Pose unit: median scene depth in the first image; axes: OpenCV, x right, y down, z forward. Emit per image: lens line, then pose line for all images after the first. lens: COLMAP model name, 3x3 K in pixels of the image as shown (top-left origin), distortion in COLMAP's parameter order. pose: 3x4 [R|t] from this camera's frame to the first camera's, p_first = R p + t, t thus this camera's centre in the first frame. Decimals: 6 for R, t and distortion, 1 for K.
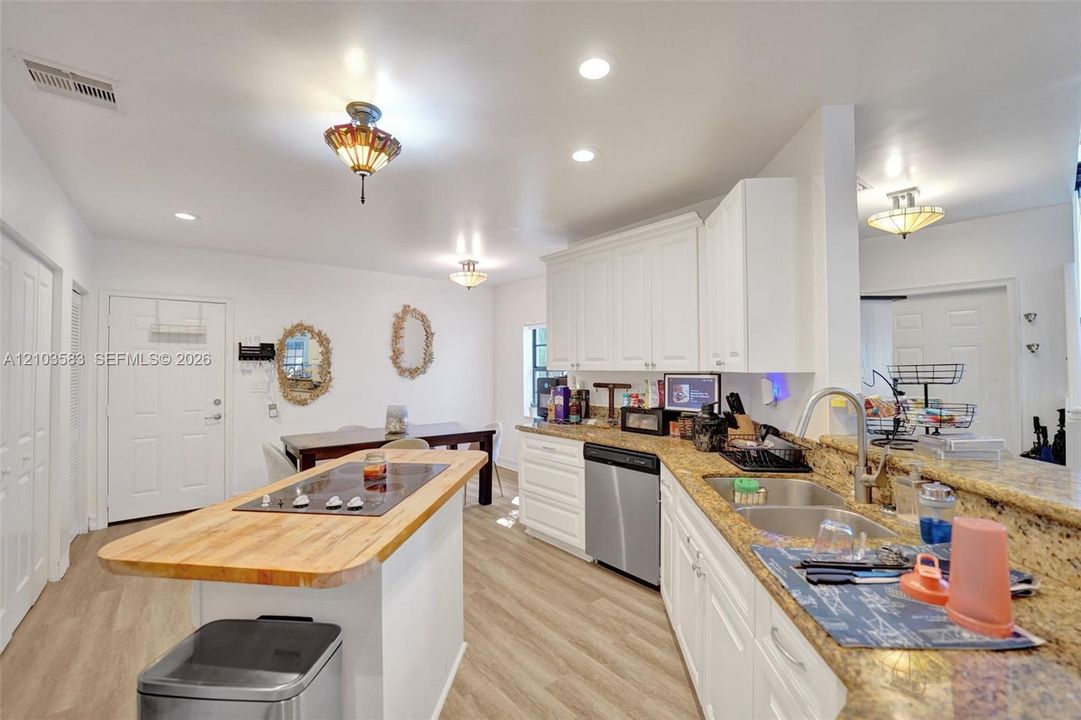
lens RADIAL K [[442.6, 0, 540.0], [0, 442.6, 361.7], [0, 0, 1]] dist [-0.025218, 0.000155]
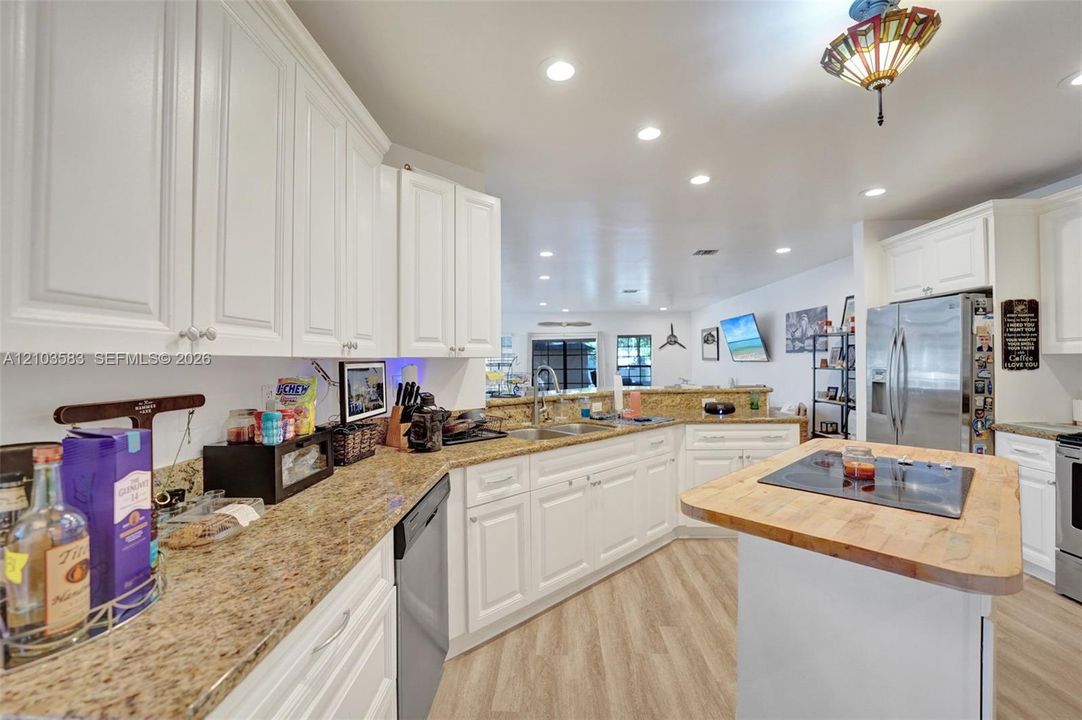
lens RADIAL K [[445.6, 0, 541.9], [0, 445.6, 356.8], [0, 0, 1]] dist [-0.027743, 0.002694]
pose [[-0.750434, 0.011704, 0.660842, -0.194204], [0.000188, 0.999847, -0.017495, 0.020982], [-0.660945, -0.013005, -0.750322, 0.835627]]
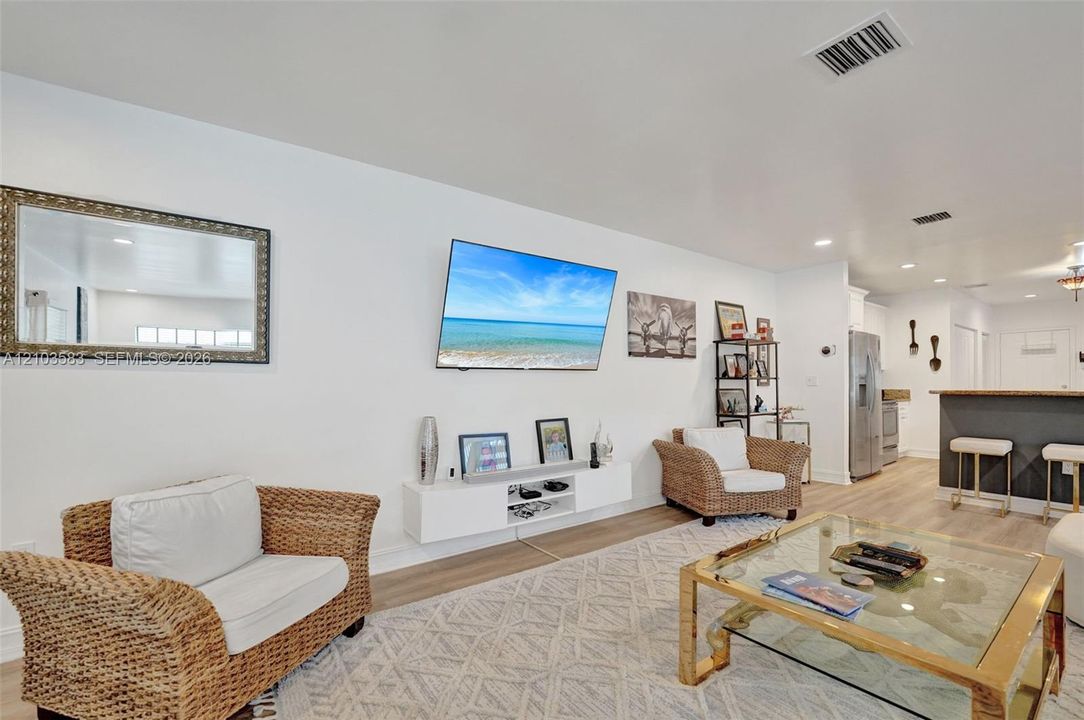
lens RADIAL K [[466.0, 0, 541.9], [0, 466.0, 382.1], [0, 0, 1]] dist [-0.013382, 0.000174]
pose [[-0.045166, 0.003210, -0.998974, 1.126563], [0.018317, 0.999829, 0.002385, 0.029686], [0.998812, -0.018190, -0.045217, -0.953873]]
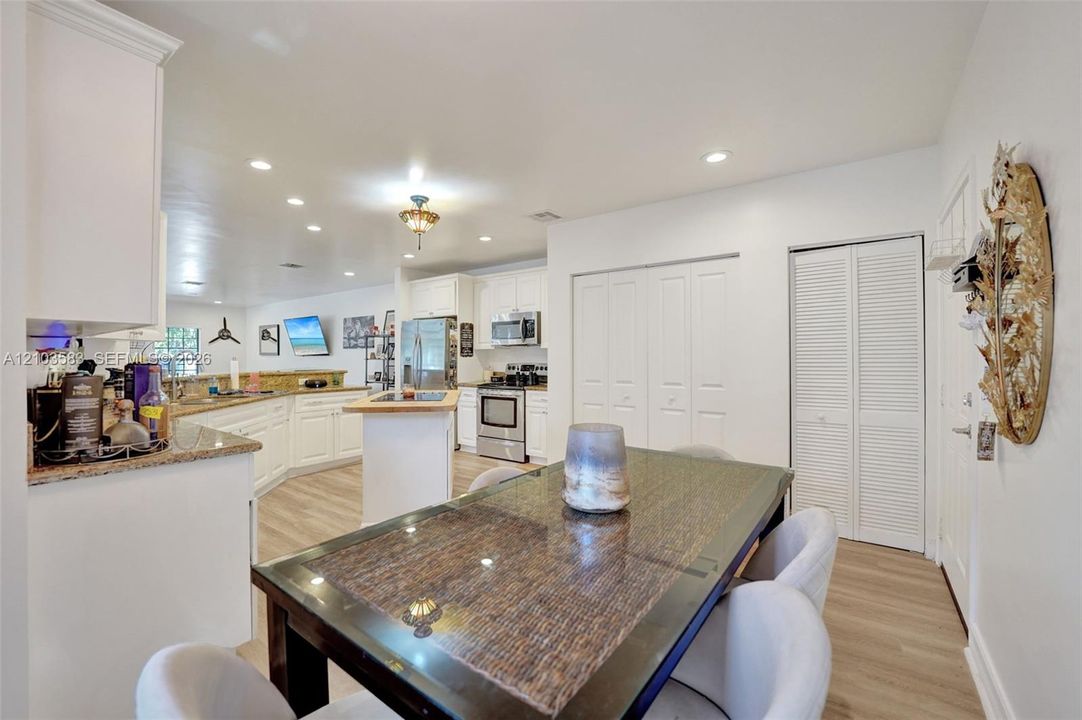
lens RADIAL K [[445.6, 0, 541.9], [0, 445.6, 356.8], [0, 0, 1]] dist [-0.027743, 0.002694]
pose [[-0.968109, 0.001944, -0.250520, -0.183580], [0.005552, 0.999891, -0.013699, 0.049390], [0.250466, -0.014653, -0.968014, 1.270399]]
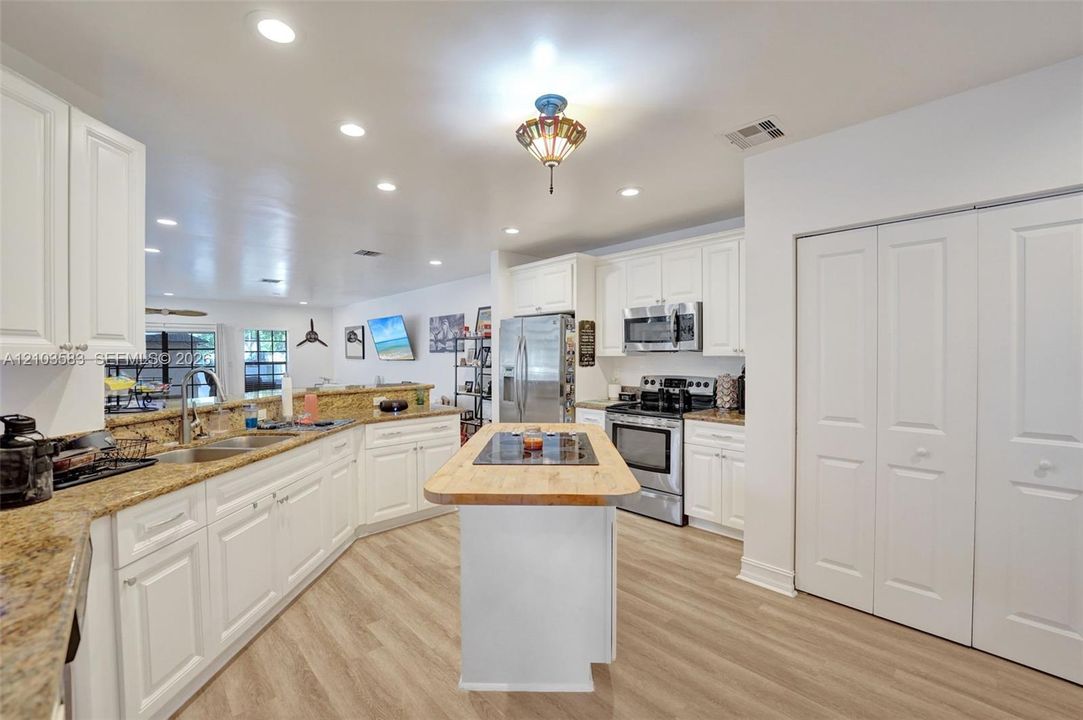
lens RADIAL K [[443.4, 0, 541.0], [0, 443.4, 361.7], [0, 0, 1]] dist [-0.025218, 0.000155]
pose [[-0.997170, 0.006011, -0.074936, -0.123184], [0.005845, 0.999980, 0.002424, 0.015347], [0.074949, 0.001979, -0.997185, 0.884615]]
